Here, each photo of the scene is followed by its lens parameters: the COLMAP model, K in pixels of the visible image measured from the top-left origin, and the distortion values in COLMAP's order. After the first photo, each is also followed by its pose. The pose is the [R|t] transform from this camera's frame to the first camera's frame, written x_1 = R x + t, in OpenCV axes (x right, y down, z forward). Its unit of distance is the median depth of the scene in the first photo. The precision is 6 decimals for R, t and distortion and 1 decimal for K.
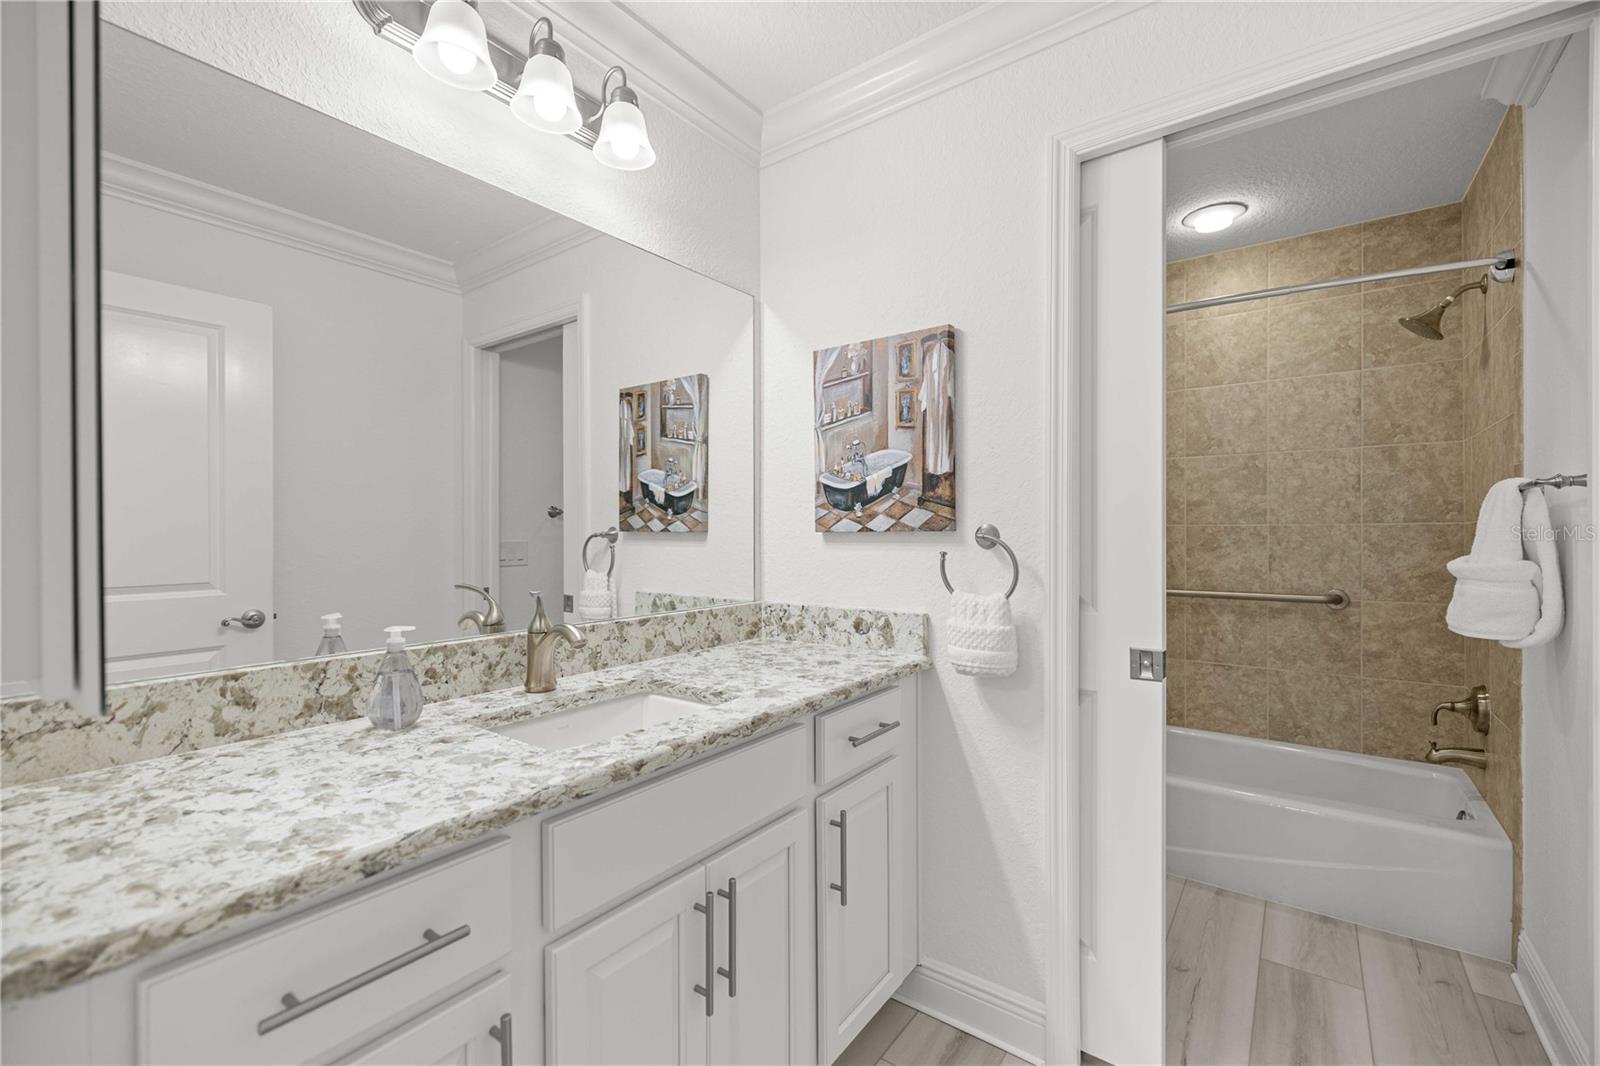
lens RADIAL K [[673.0, 0, 812.9], [0, 673.0, 535.4], [0, 0, 1]] dist [-0.002998, 0.000635]
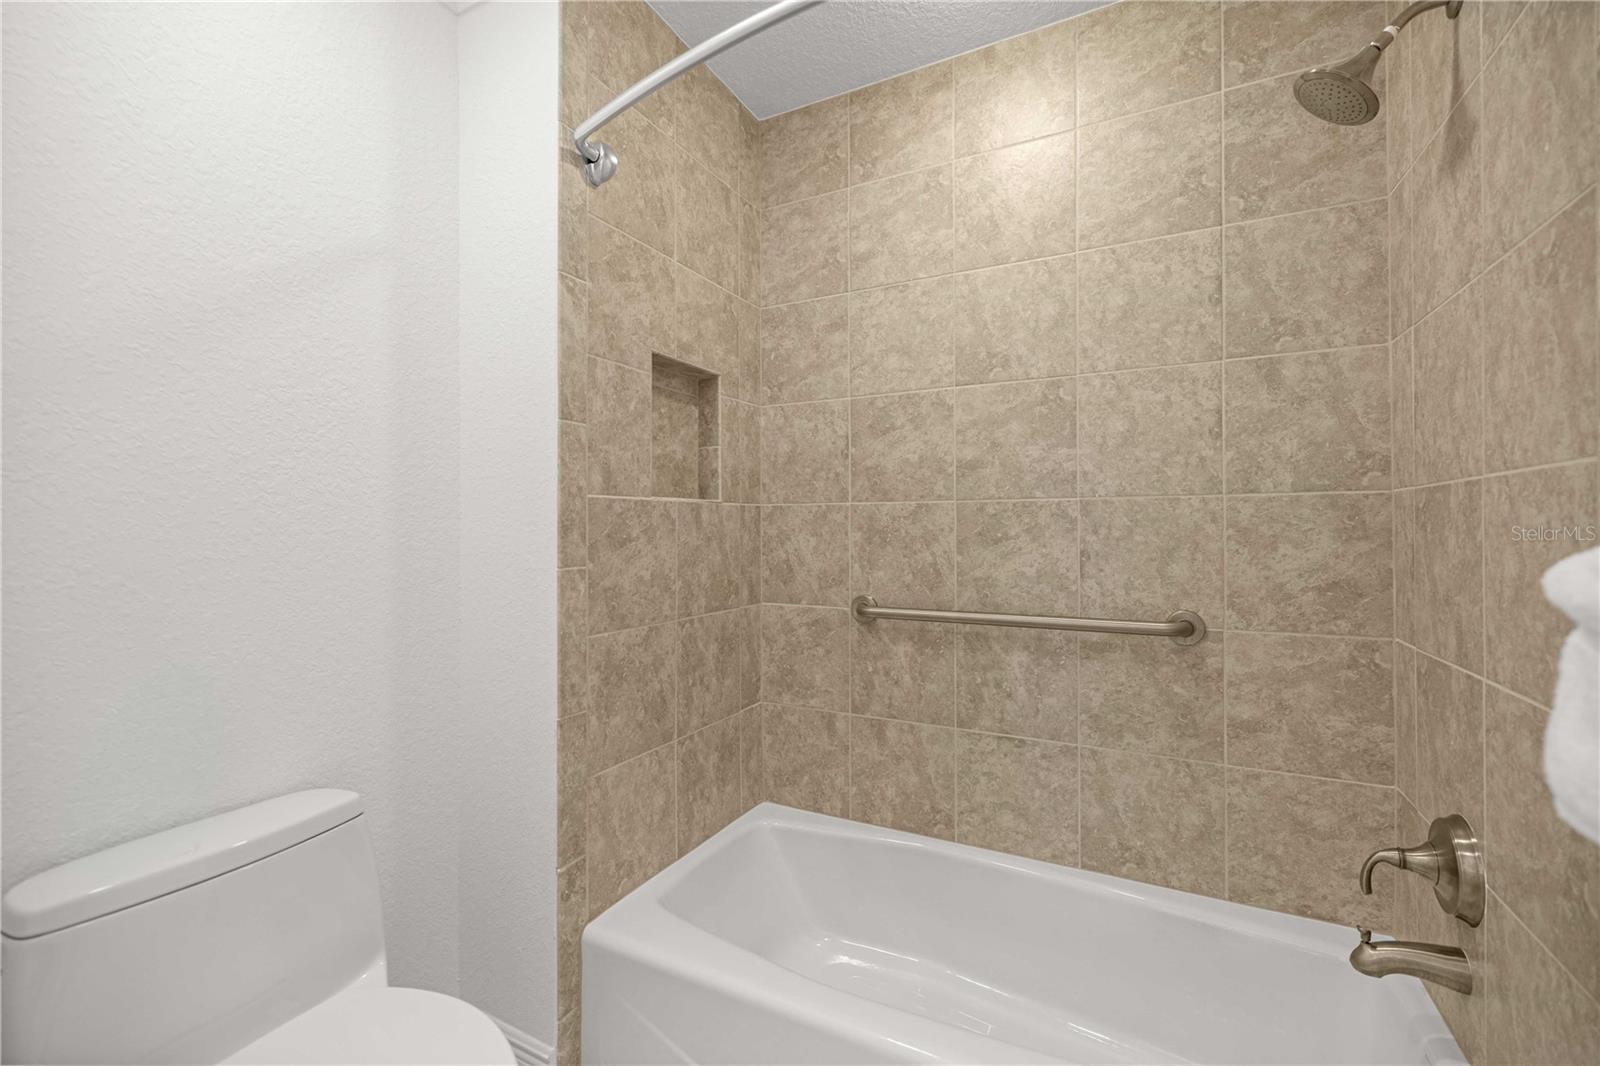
lens RADIAL K [[673.0, 0, 811.0], [0, 673.0, 526.8], [0, 0, 1]] dist [-0.002998, 0.000635]
pose [[0.986878, 0.004333, 0.161412, 0.369712], [-0.002106, 0.999900, -0.013965, 0.017804], [-0.161456, 0.013442, 0.986788, 0.482304]]
